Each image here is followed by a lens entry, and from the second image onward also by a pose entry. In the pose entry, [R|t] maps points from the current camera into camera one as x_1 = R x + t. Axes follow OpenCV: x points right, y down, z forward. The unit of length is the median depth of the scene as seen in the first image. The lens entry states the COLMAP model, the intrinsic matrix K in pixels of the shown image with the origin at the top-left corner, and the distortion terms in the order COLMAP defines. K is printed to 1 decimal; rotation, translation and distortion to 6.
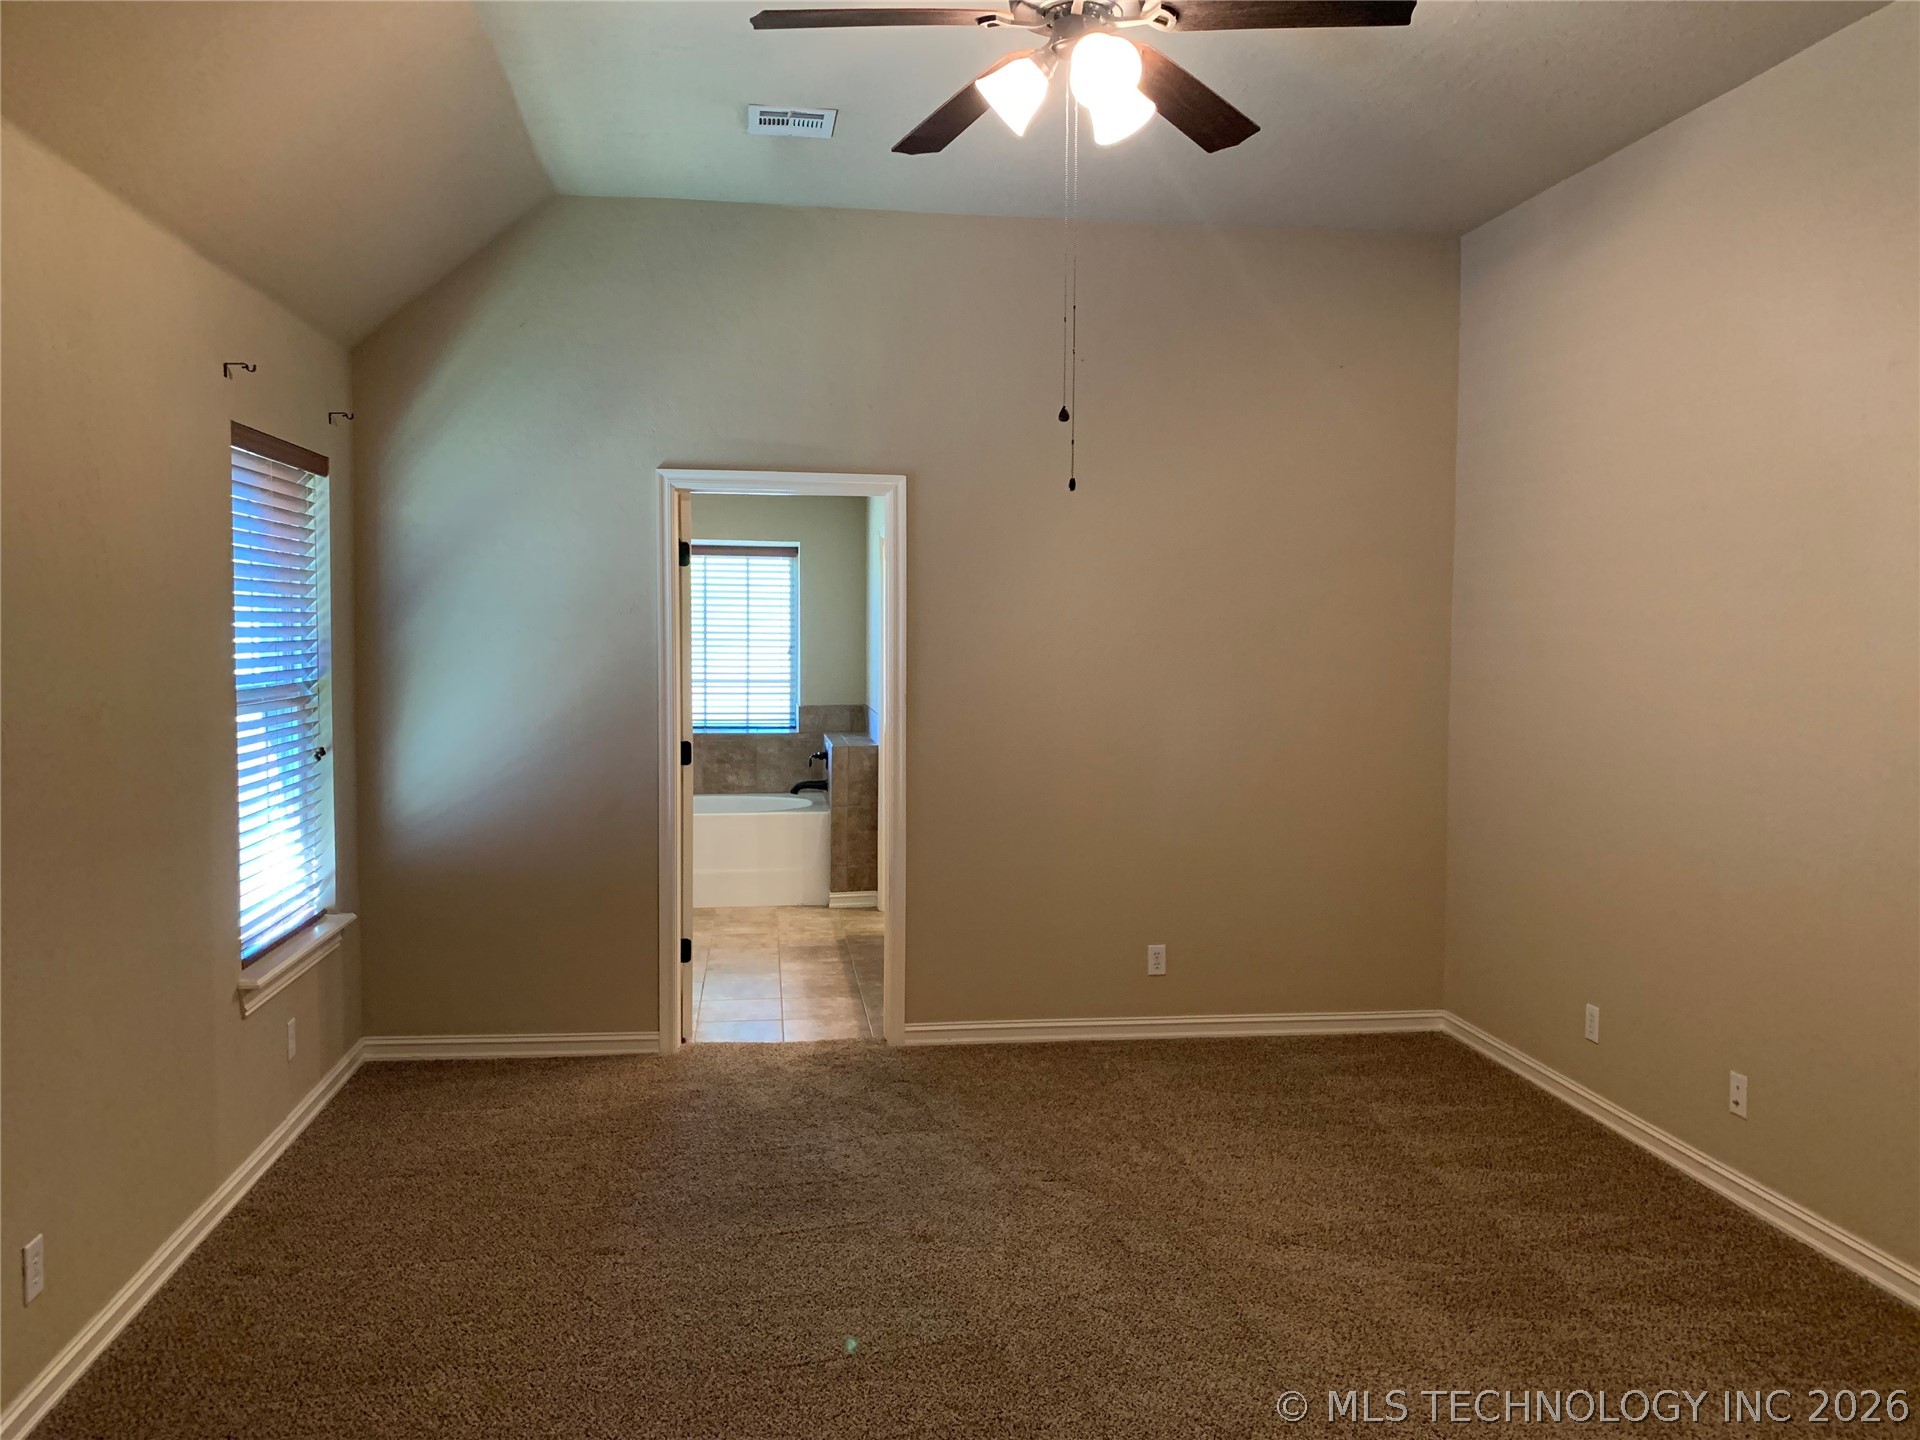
lens RADIAL K [[1477.9, 0, 961.4], [0, 1477.9, 707.7], [0, 0, 1]] dist [0.045833, -0.062778]
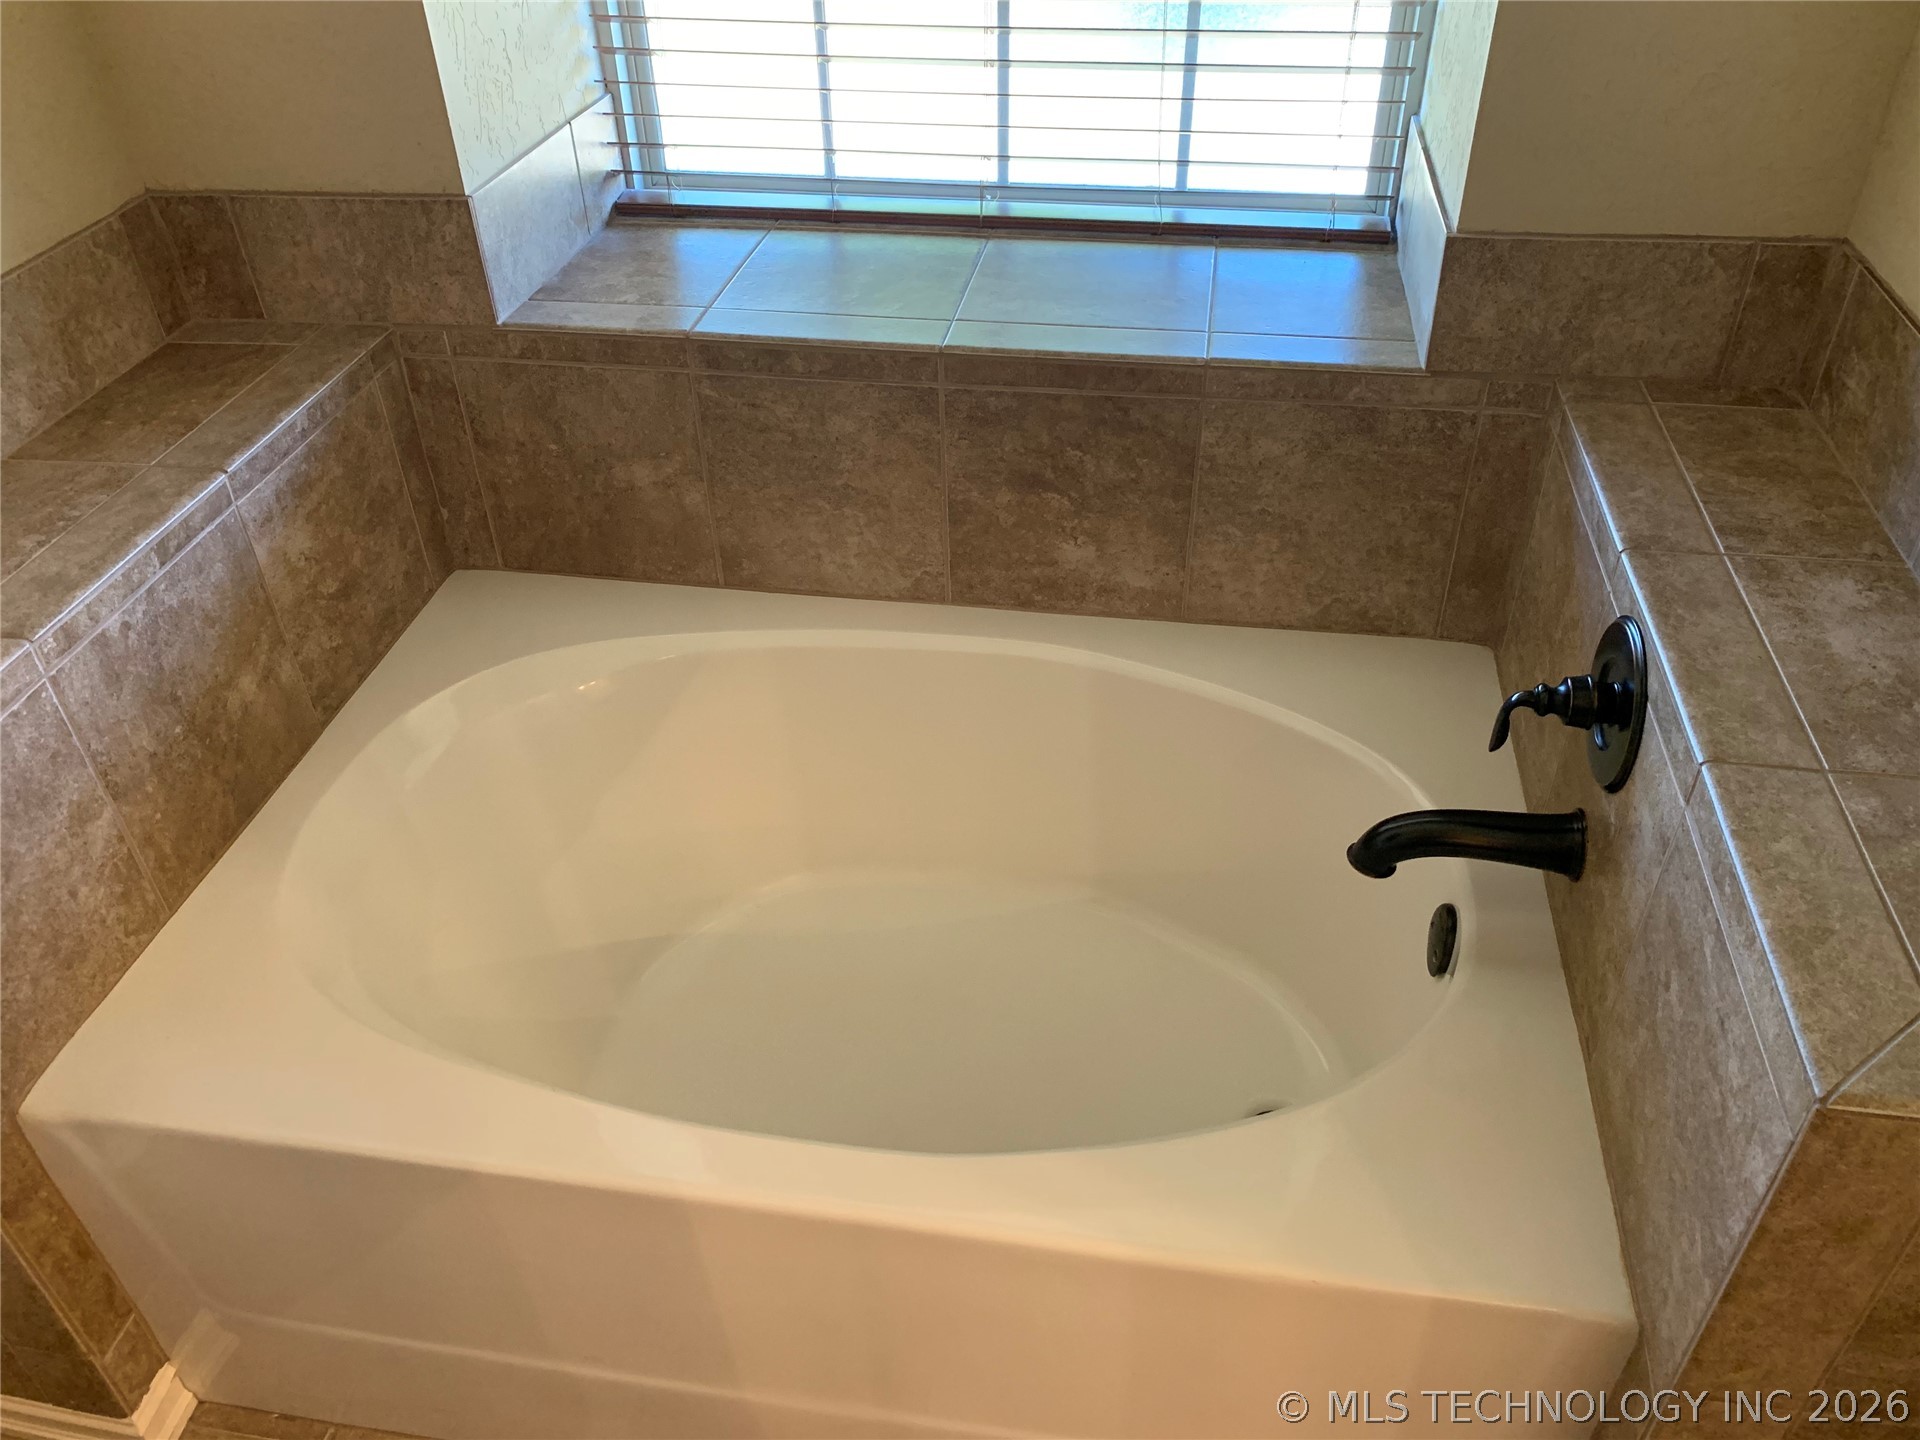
lens RADIAL K [[1477.9, 0, 954.3], [0, 1477.9, 718.8], [0, 0, 1]] dist [0.045833, -0.062778]
pose [[0.954881, 0.156935, -0.252139, -0.126311], [0.013950, 0.824345, 0.565916, -0.063369], [0.296662, -0.543900, 0.784962, 0.903659]]
